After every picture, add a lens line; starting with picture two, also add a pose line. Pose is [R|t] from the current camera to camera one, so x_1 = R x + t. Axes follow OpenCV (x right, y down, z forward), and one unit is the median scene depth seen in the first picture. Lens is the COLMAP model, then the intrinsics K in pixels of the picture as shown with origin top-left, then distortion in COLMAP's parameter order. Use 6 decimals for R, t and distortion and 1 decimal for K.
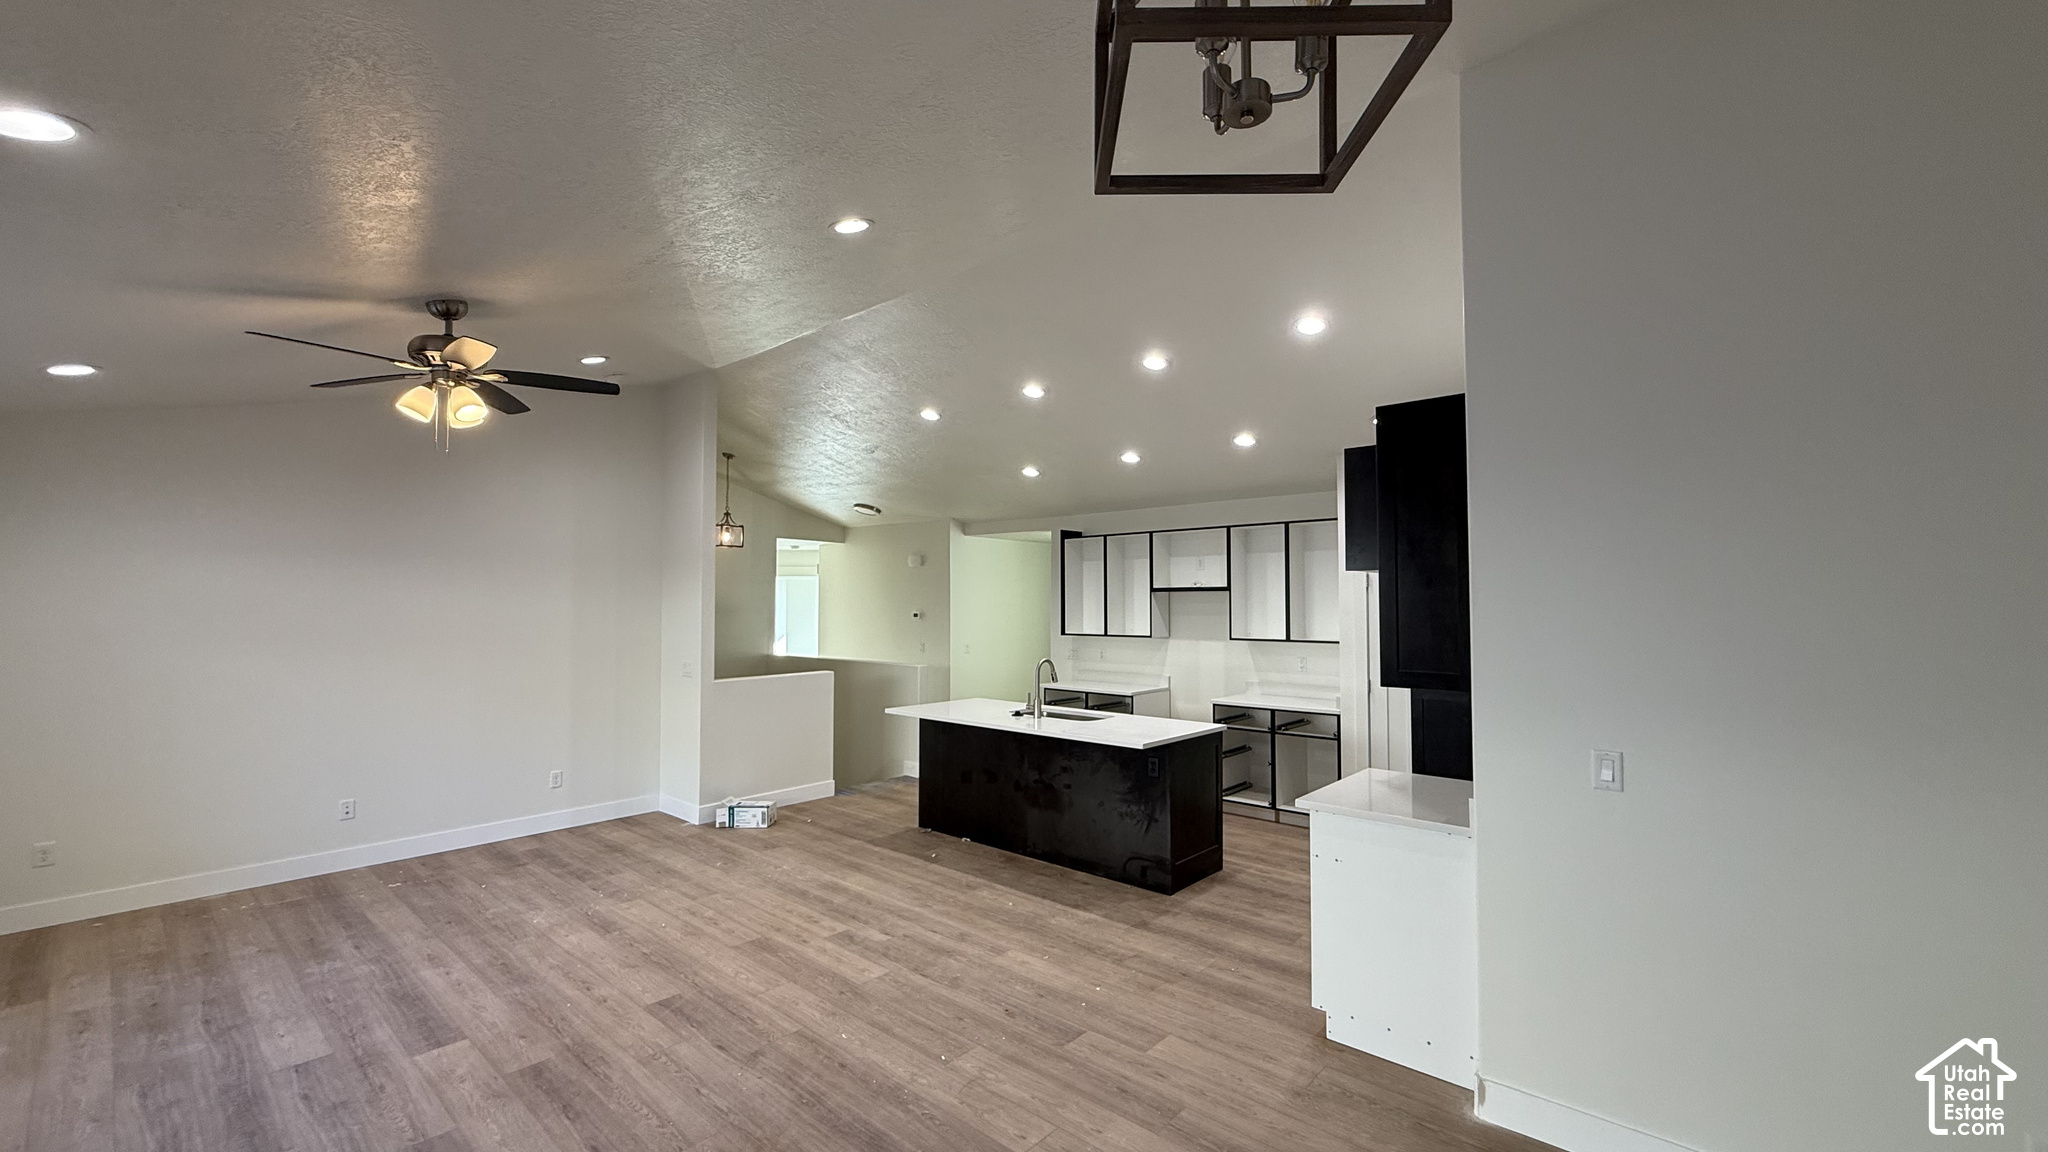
lens RADIAL K [[794.0, 0, 1019.9], [0, 794.0, 578.7], [0, 0, 1]] dist [-0.000541, 0.000050]
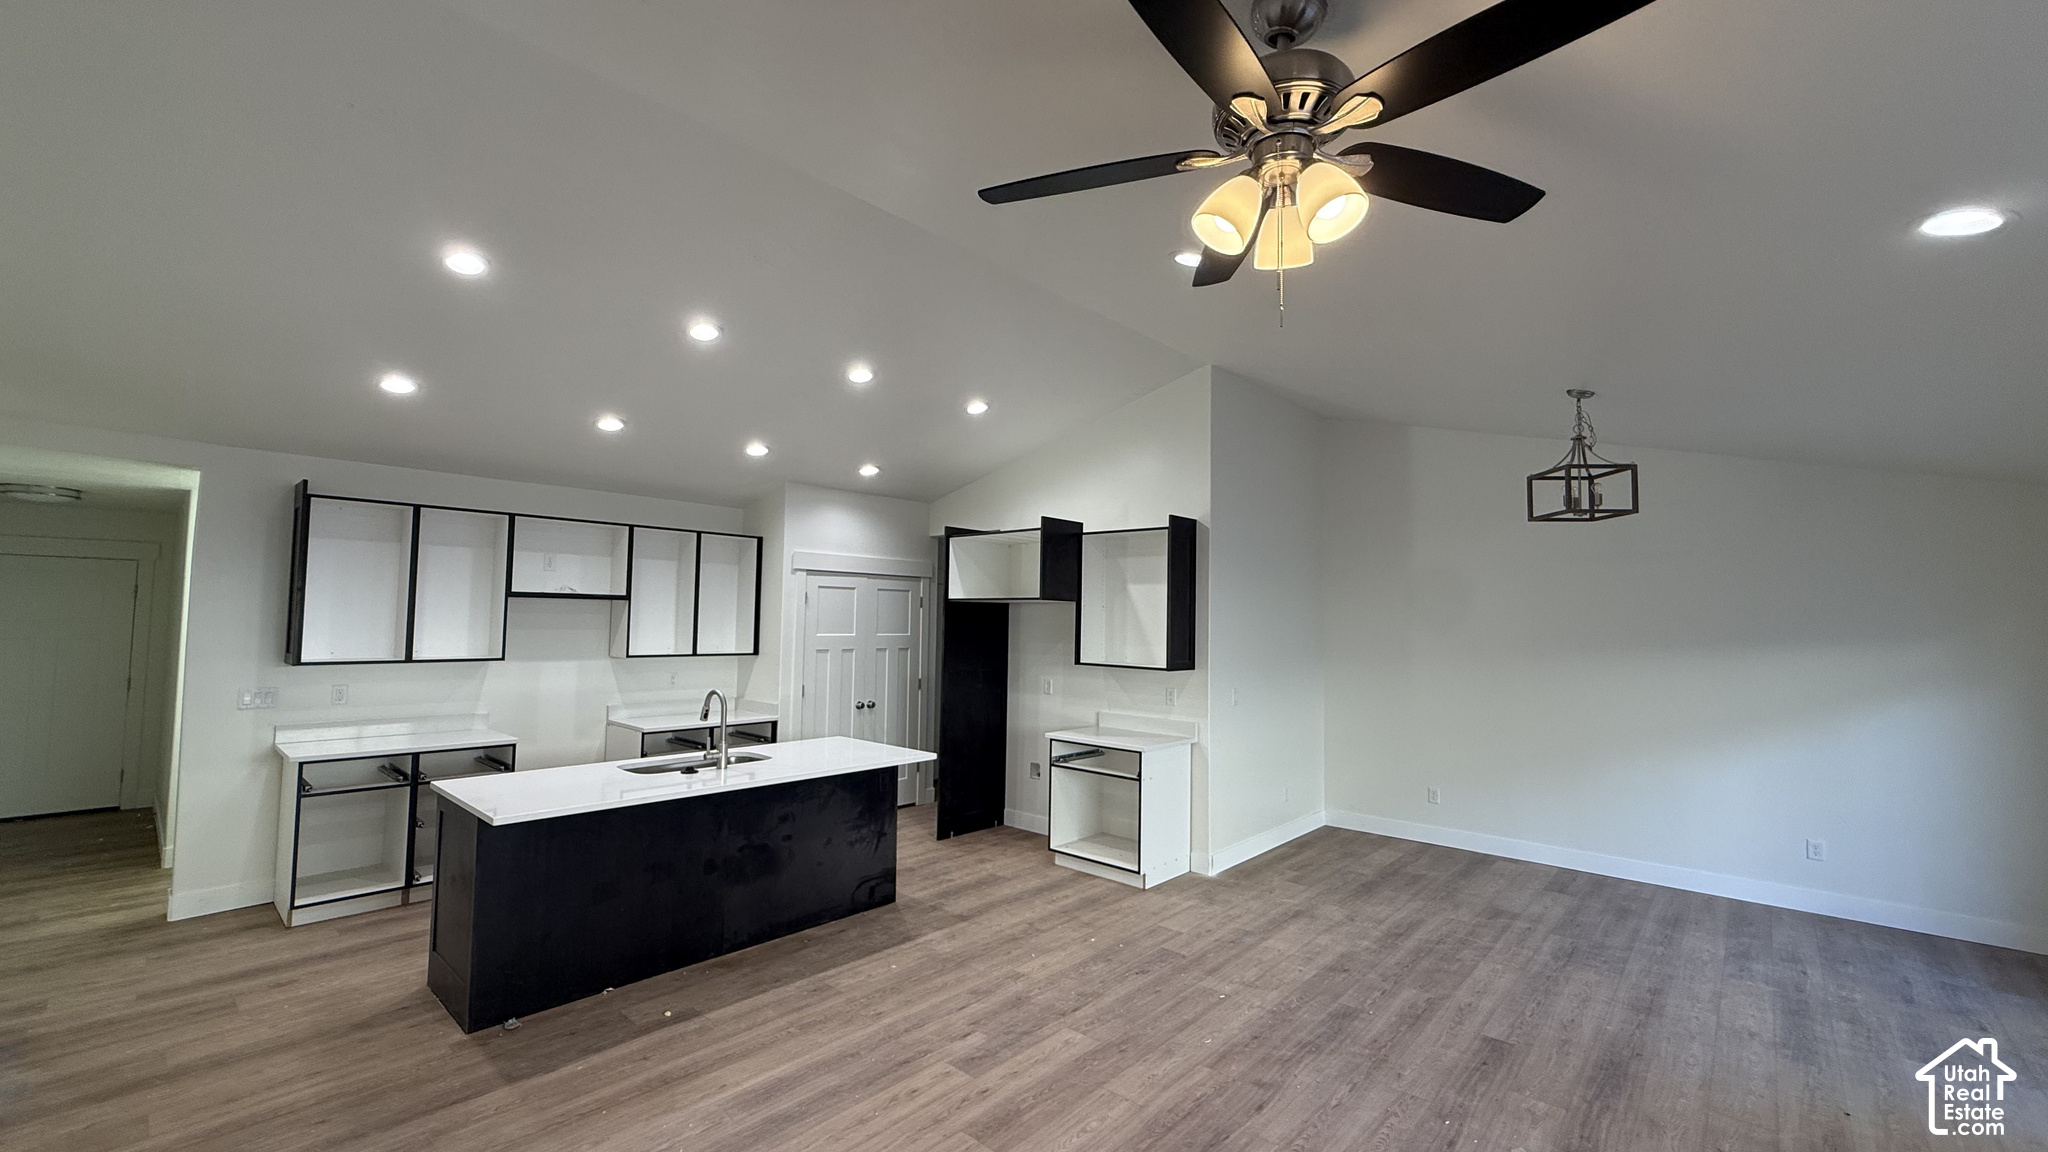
lens RADIAL K [[794.0, 0, 1019.9], [0, 794.0, 578.0], [0, 0, 1]] dist [-0.000541, 0.000050]
pose [[0.035390, 0.054143, 0.997906, -0.890550], [-0.048208, 0.997461, -0.052409, 0.024727], [-0.998210, -0.046252, 0.037910, 0.844558]]
